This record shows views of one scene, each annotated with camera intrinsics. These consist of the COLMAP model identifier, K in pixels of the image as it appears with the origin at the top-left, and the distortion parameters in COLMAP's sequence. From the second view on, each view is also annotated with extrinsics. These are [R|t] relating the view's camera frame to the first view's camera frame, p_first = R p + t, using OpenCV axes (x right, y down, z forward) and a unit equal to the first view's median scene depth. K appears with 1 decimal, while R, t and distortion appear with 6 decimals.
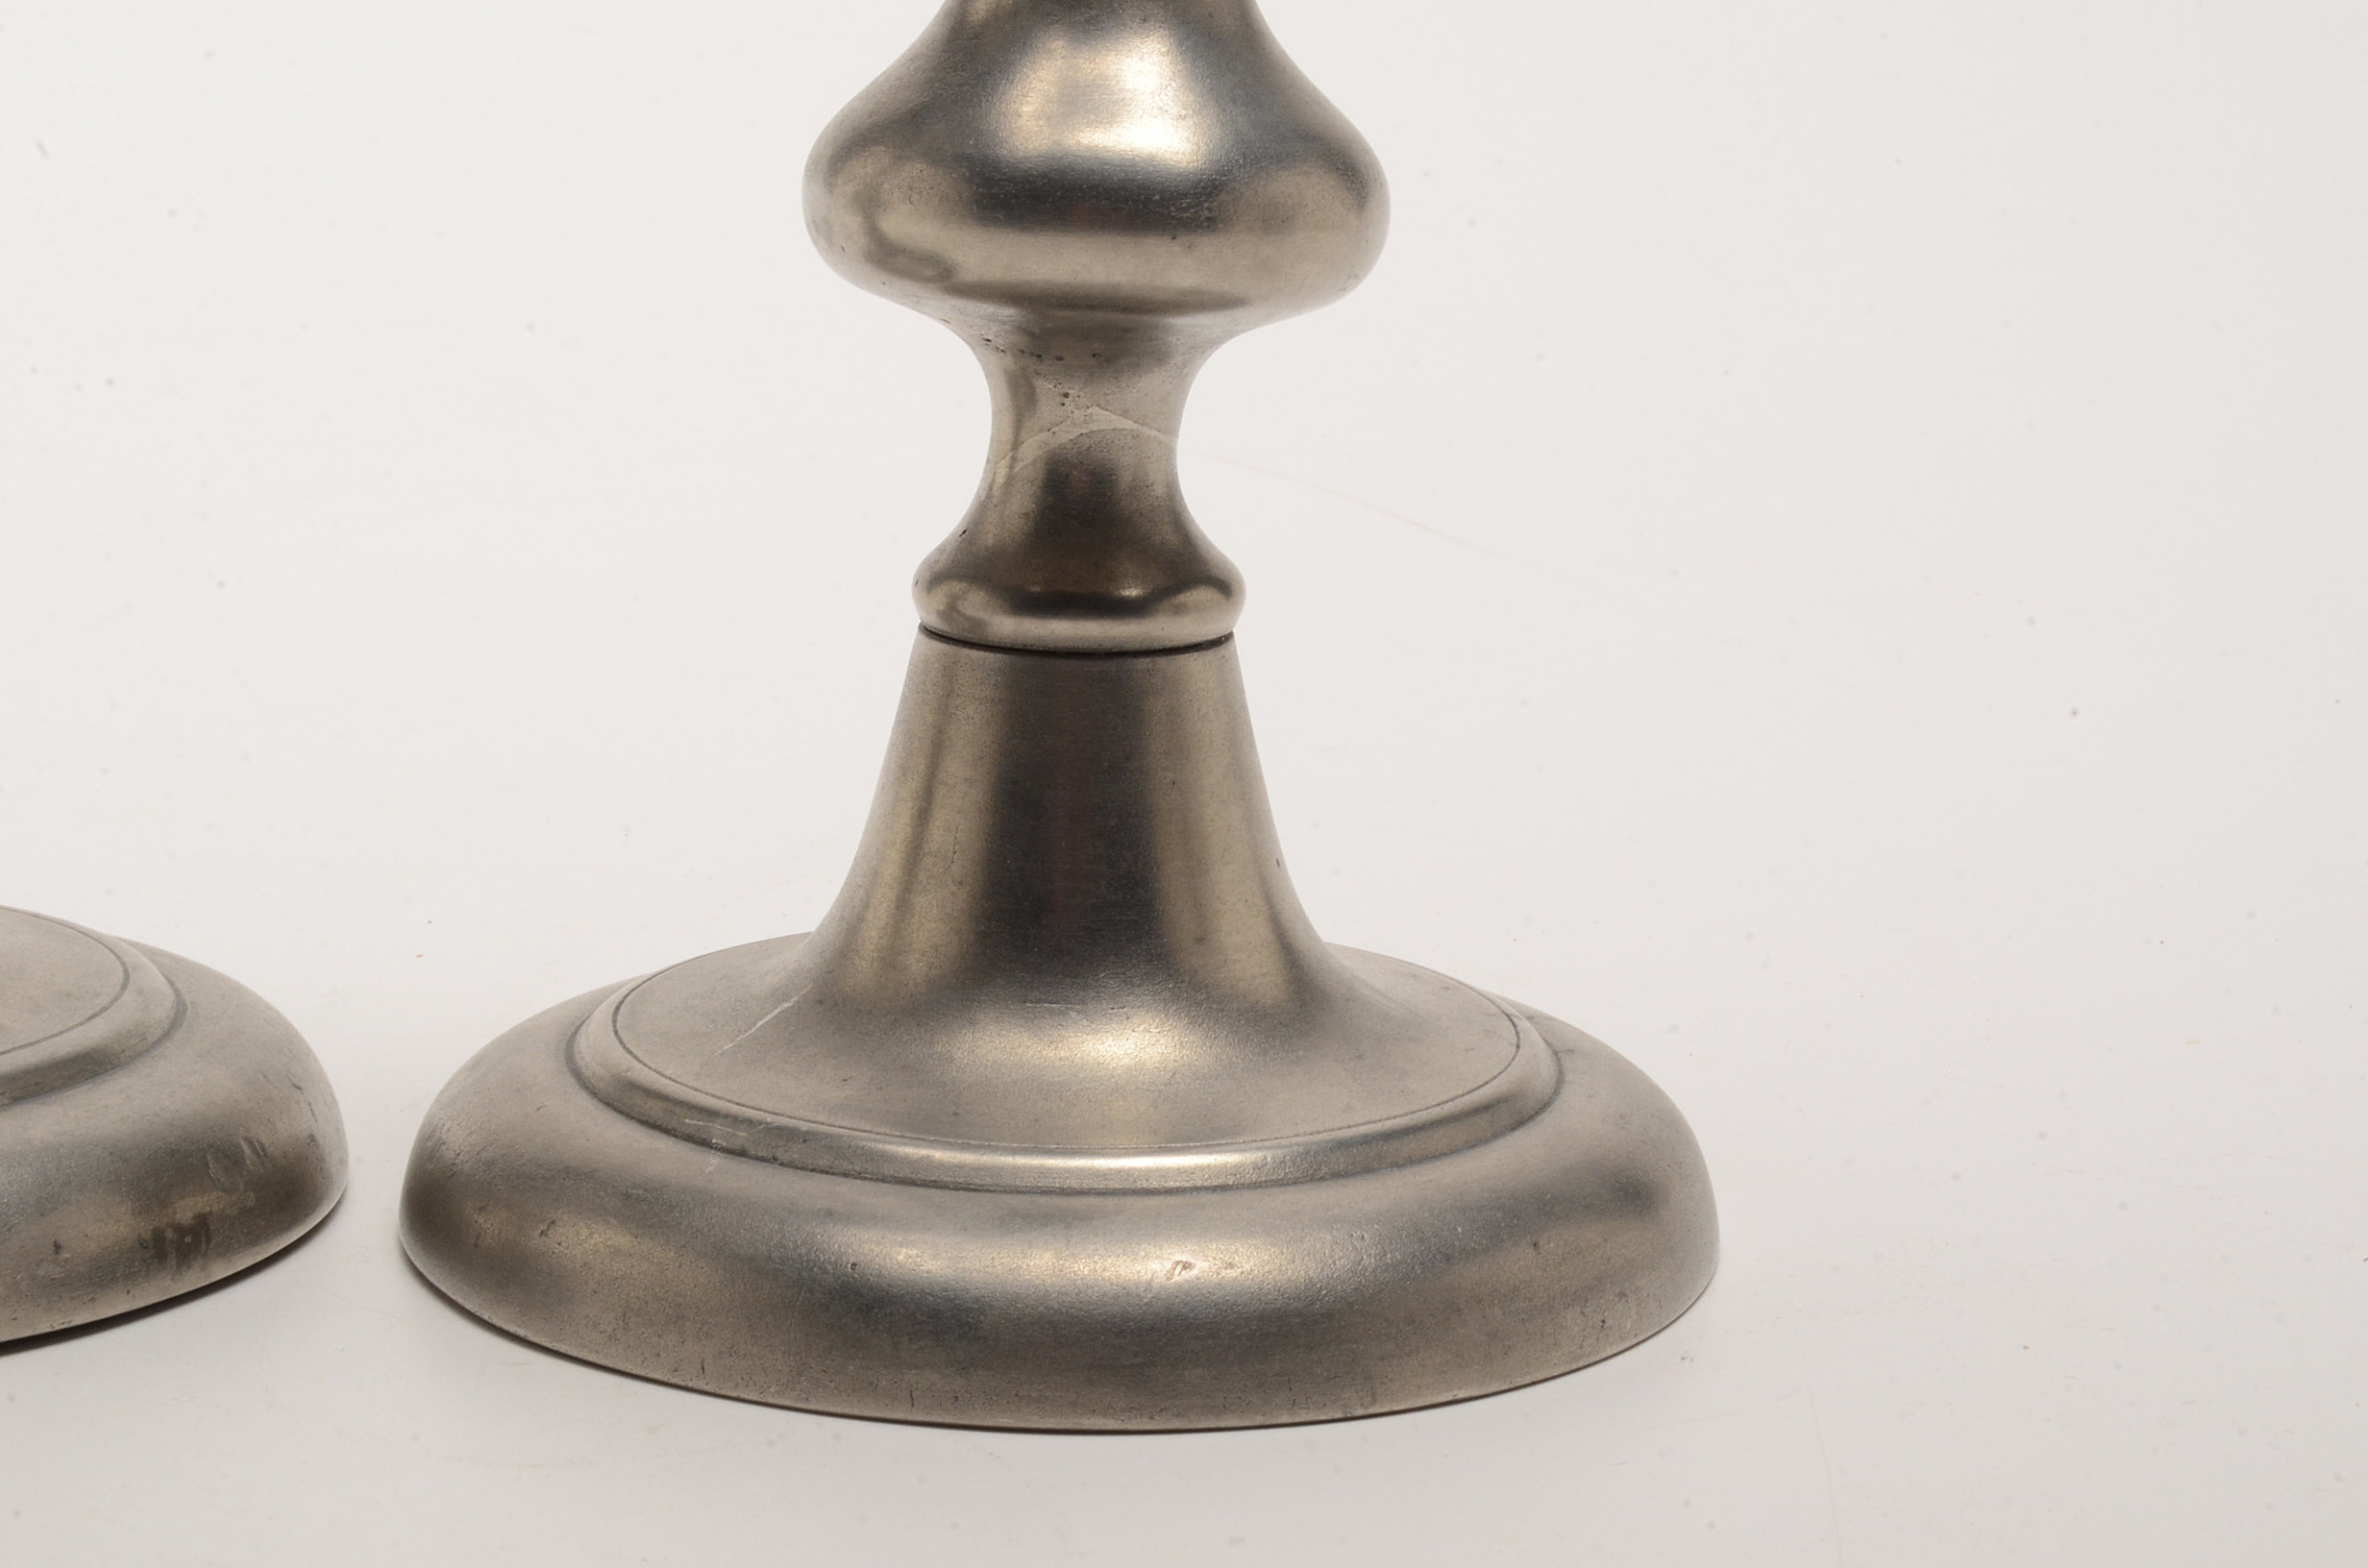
lens RADIAL K [[5586.5, 0, 1184.0], [0, 5586.5, 784.0], [0, 0, 1]] dist [-0.100993, 0.035591]
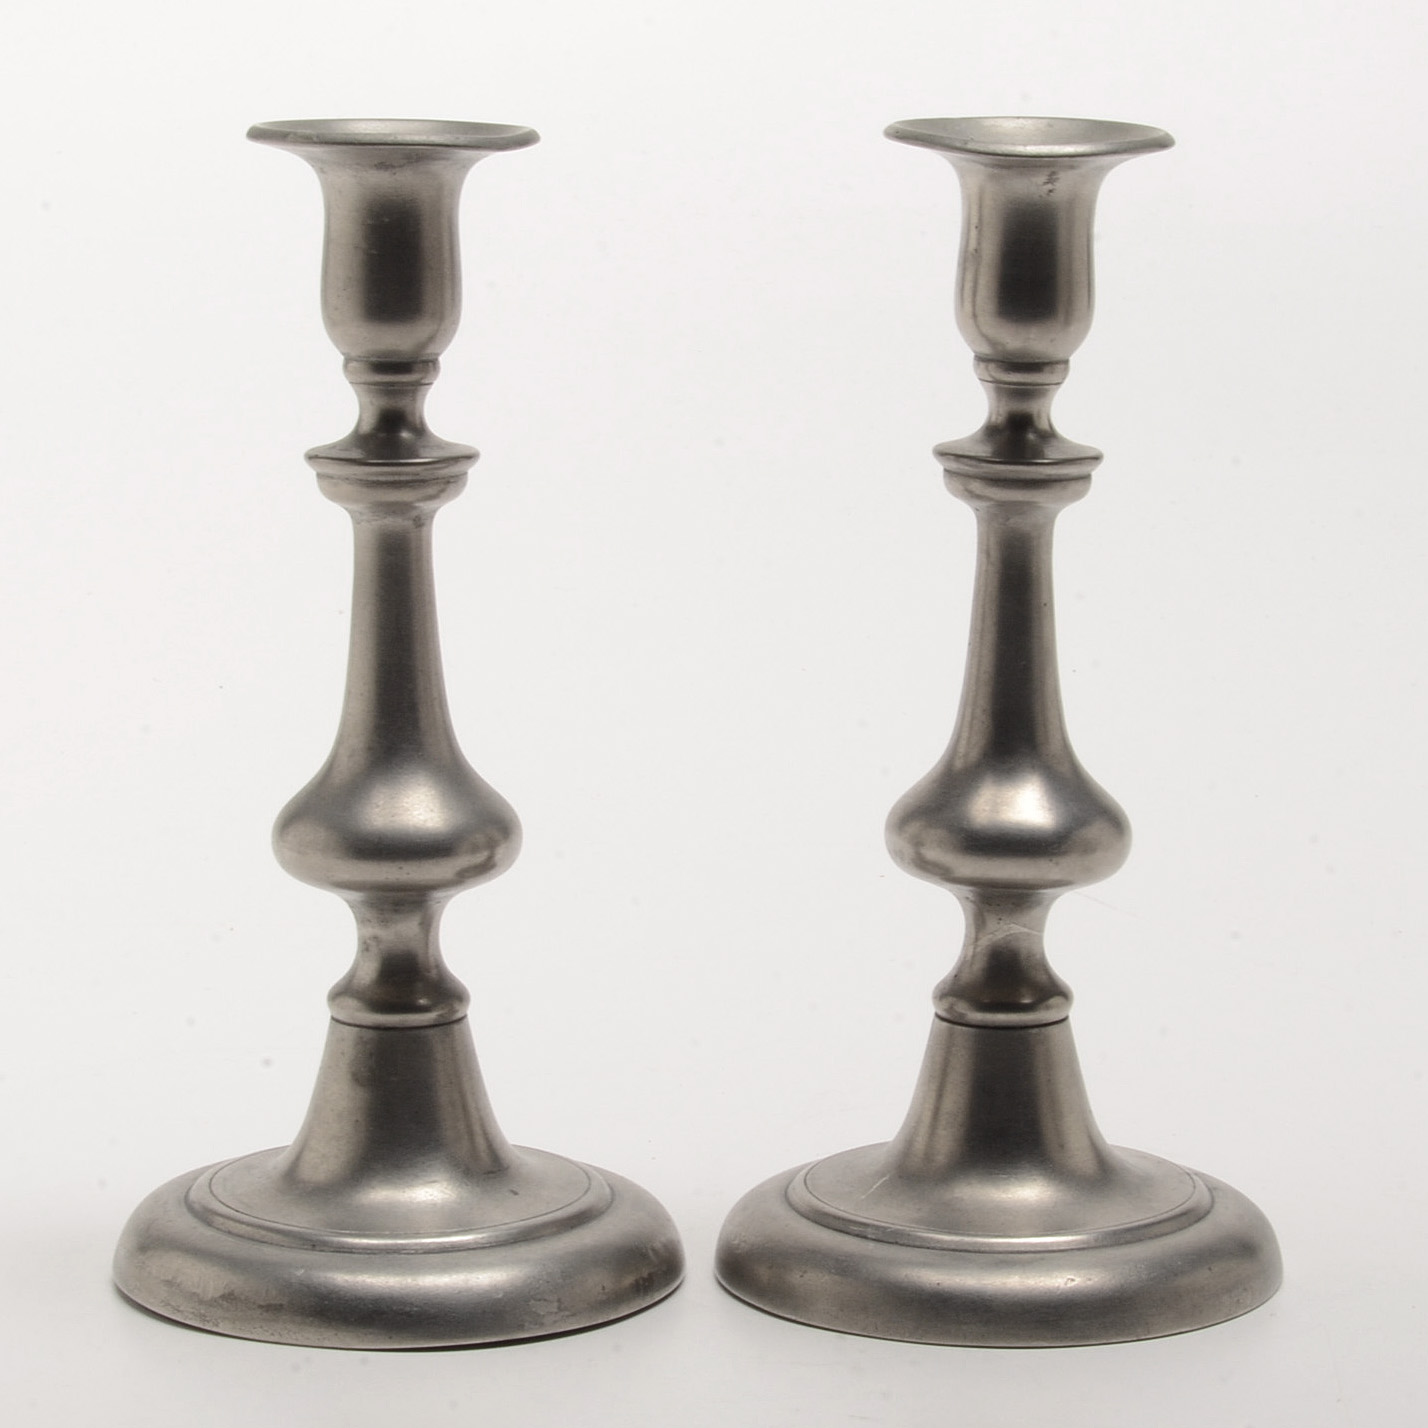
lens RADIAL K [[5813.6, 0, 714.0], [0, 5813.6, 714.0], [0, 0, 1]] dist [-0.186576, 6.034278]
pose [[0.999505, -0.025440, 0.018503, -0.186862], [0.026001, 0.999188, -0.030769, -0.084136], [-0.017705, 0.031235, 0.999355, -1.480795]]
